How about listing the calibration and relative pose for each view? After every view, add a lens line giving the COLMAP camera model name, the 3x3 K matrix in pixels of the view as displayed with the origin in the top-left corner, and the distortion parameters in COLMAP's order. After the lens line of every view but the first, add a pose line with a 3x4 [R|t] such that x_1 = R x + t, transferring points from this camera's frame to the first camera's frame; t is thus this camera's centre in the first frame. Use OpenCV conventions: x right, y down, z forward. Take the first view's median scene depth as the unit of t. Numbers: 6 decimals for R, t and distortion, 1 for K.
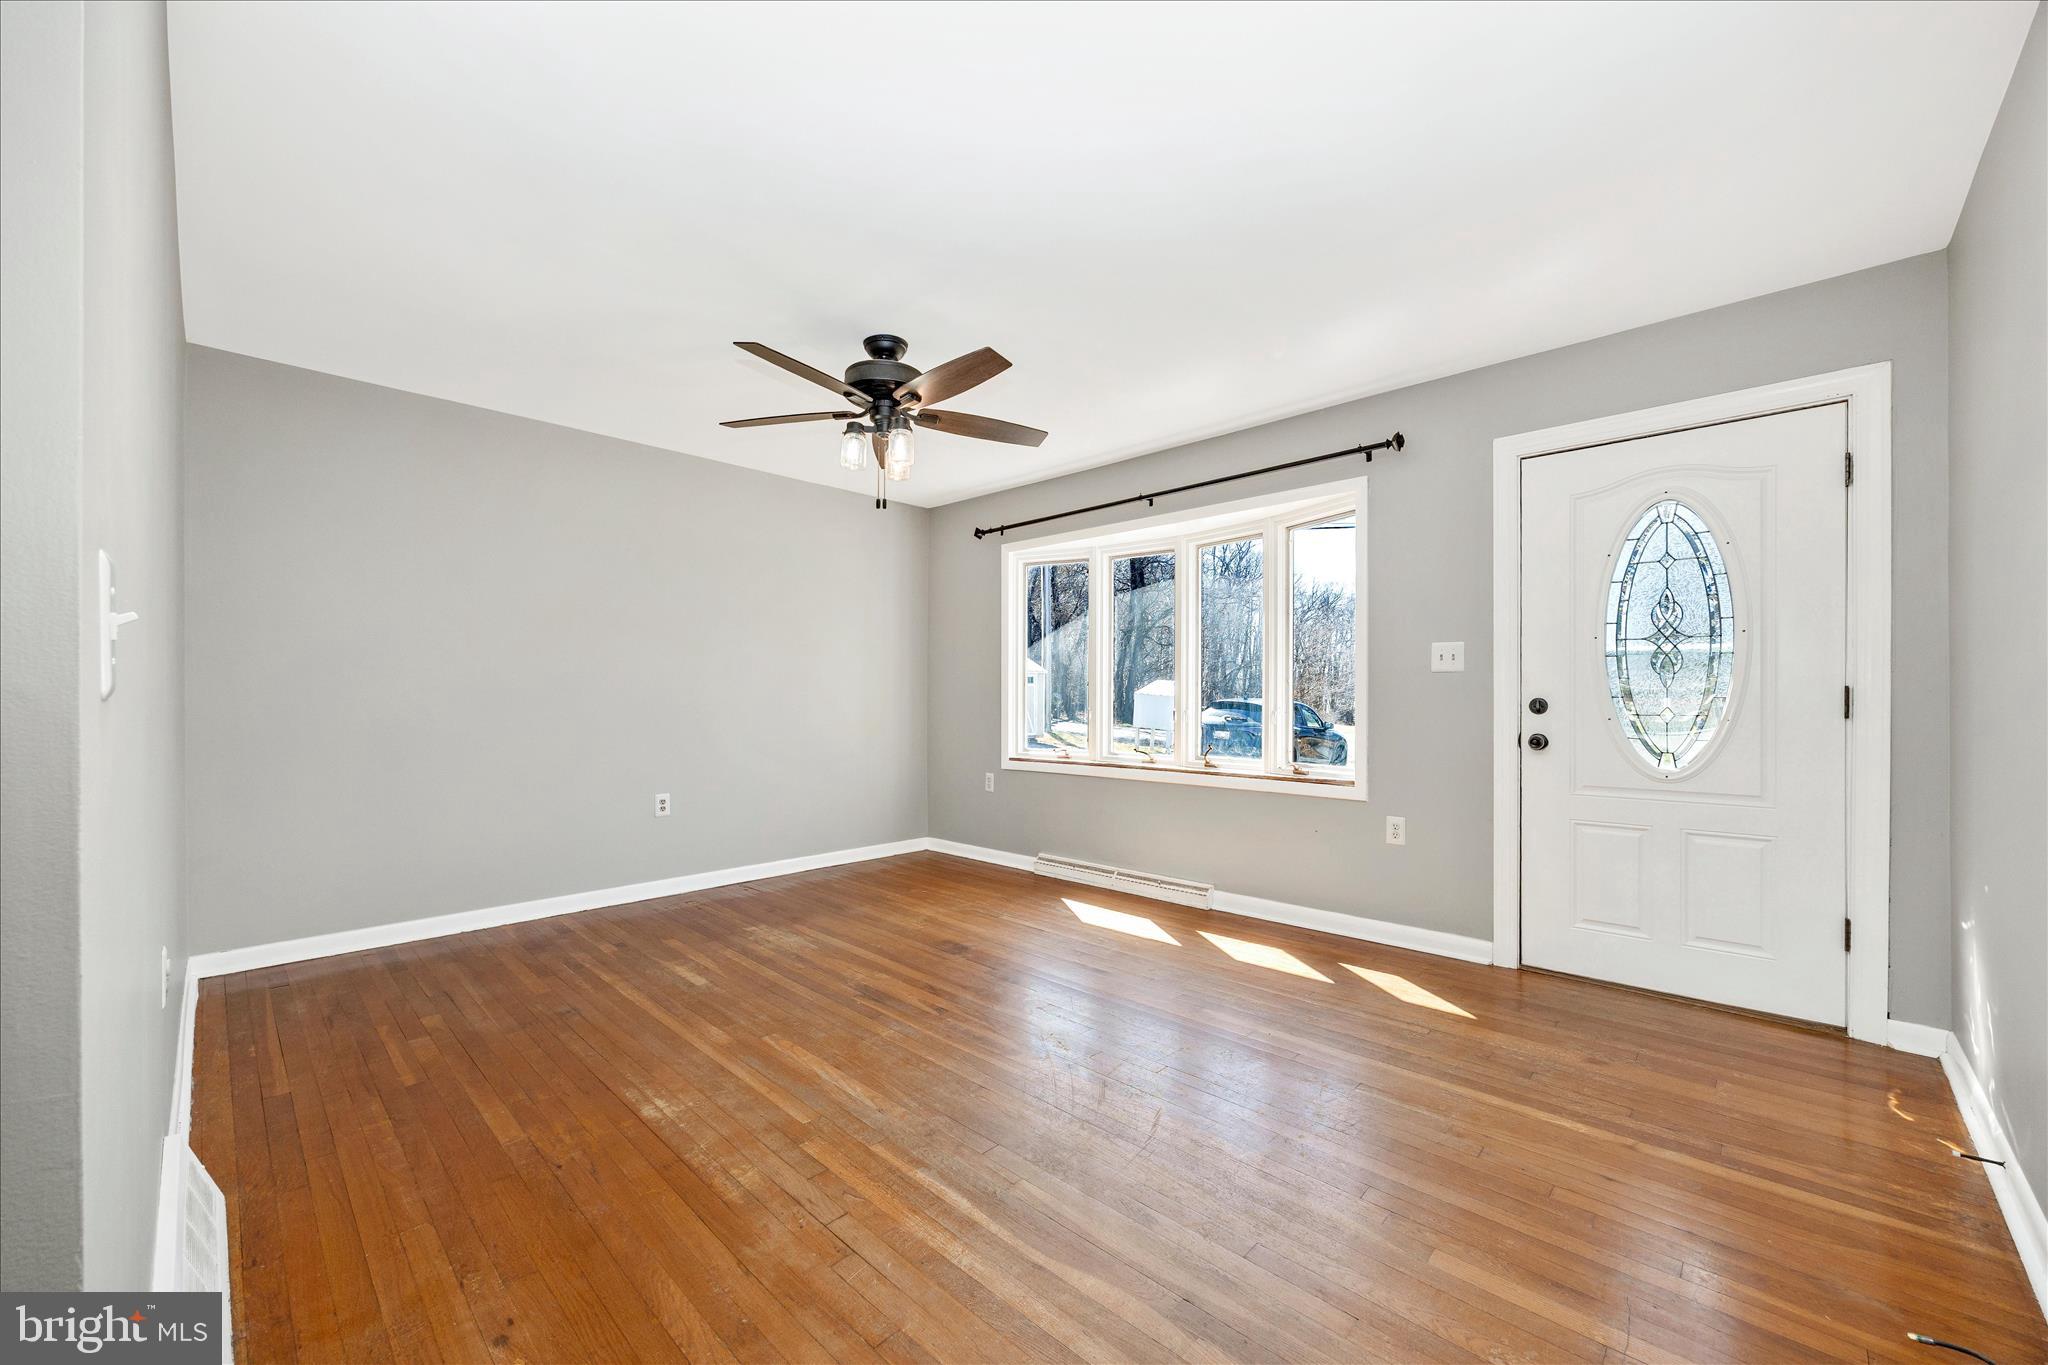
lens RADIAL K [[789.1, 0, 1041.7], [0, 789.1, 704.9], [0, 0, 1]] dist [-0.001056, 0.000135]
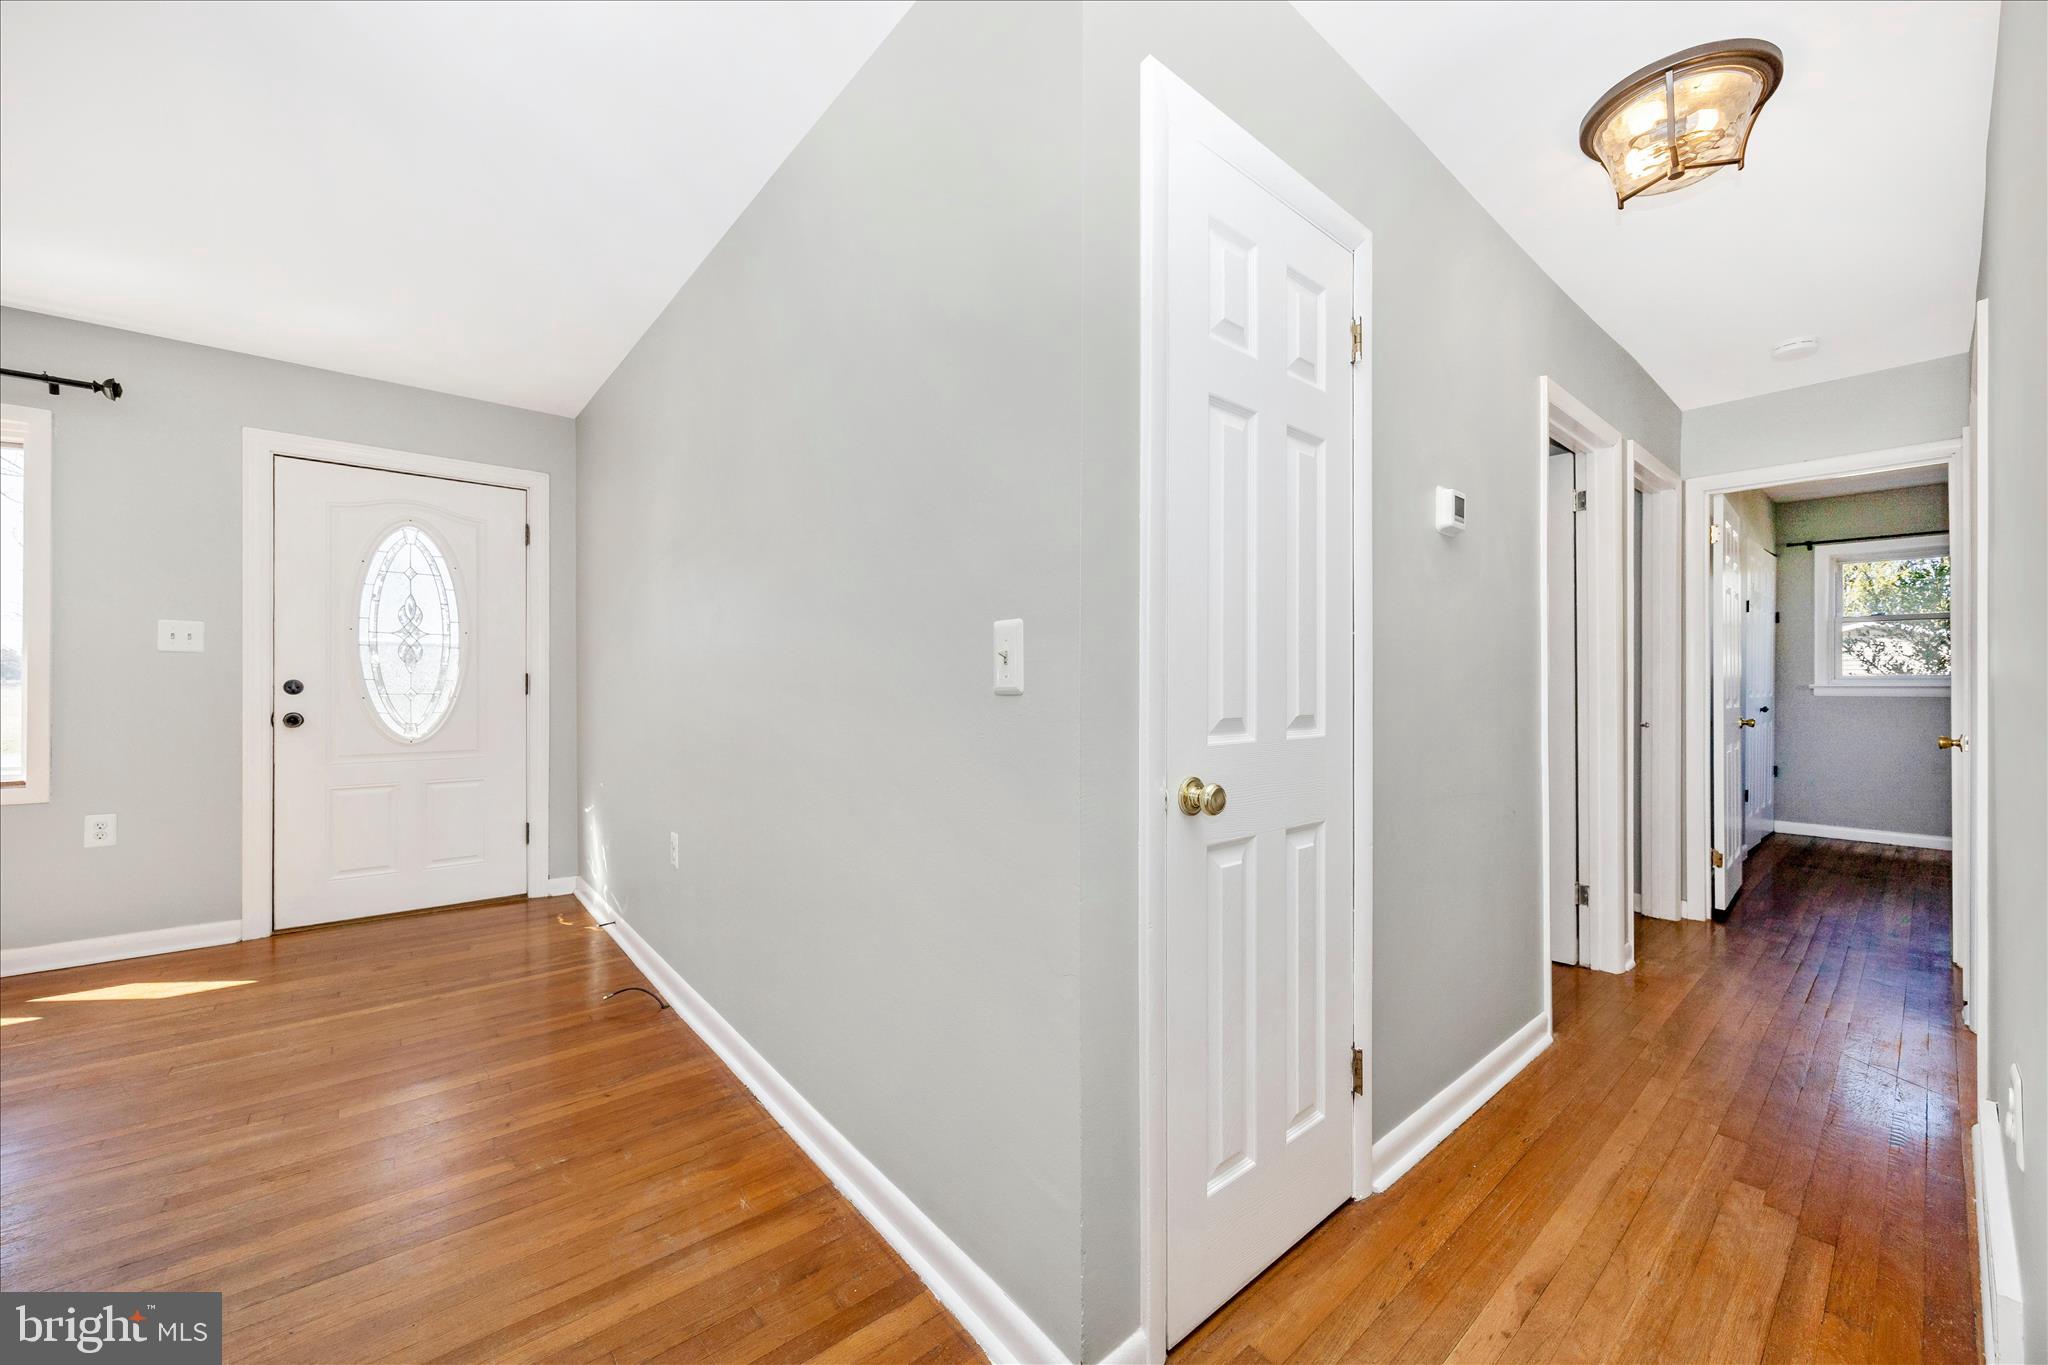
lens RADIAL K [[789.1, 0, 1029.2], [0, 789.1, 684.8], [0, 0, 1]] dist [-0.001056, 0.000135]
pose [[0.121466, -0.001975, 0.992594, -0.375882], [0.001367, 0.999997, 0.001823, -0.002699], [-0.992595, 0.001135, 0.121469, -0.161838]]
